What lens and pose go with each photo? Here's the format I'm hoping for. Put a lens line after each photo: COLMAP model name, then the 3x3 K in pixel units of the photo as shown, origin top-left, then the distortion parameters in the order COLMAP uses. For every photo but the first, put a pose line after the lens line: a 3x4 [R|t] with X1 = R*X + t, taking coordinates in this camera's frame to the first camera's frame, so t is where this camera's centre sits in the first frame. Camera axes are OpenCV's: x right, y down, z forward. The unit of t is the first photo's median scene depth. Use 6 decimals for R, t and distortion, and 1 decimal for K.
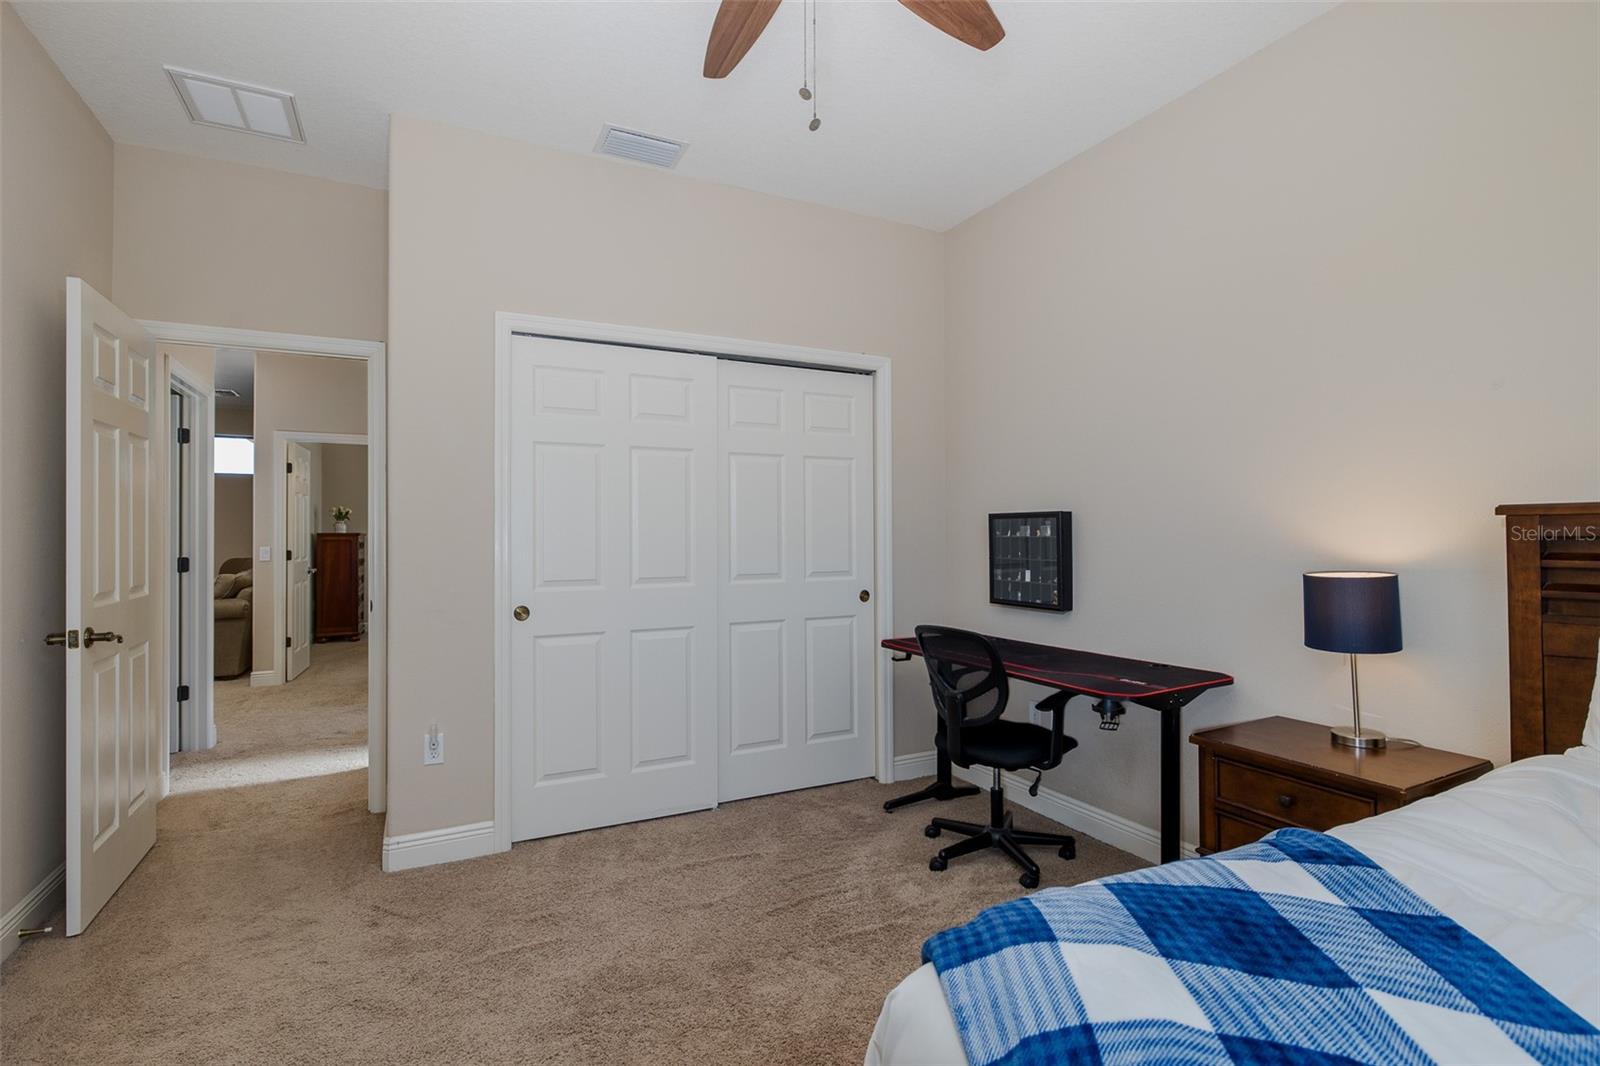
lens RADIAL K [[772.8, 0, 802.4], [0, 772.8, 535.9], [0, 0, 1]] dist [0.000270, -0.000007]
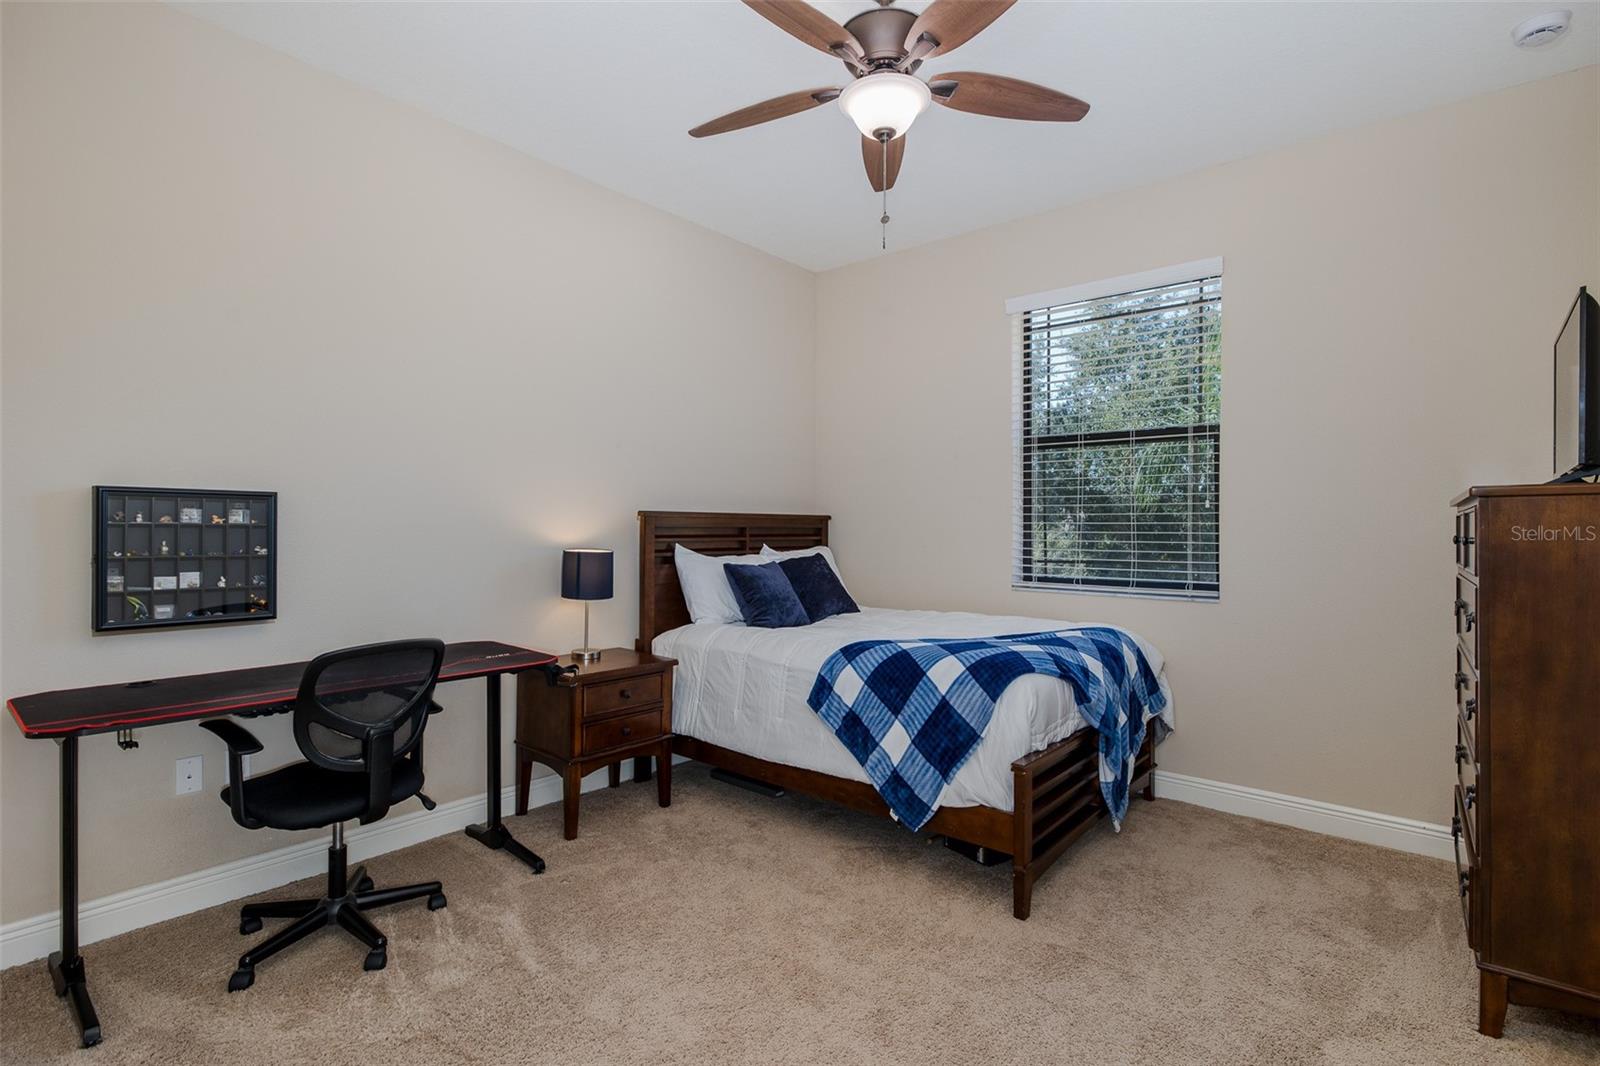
lens RADIAL K [[772.8, 0, 801.8], [0, 772.8, 524.4], [0, 0, 1]] dist [0.000270, -0.000007]
pose [[-0.370530, -0.002202, 0.928818, -0.586874], [-0.006876, 0.999976, -0.000372, -0.001615], [-0.928795, -0.006524, -0.370536, 0.779704]]
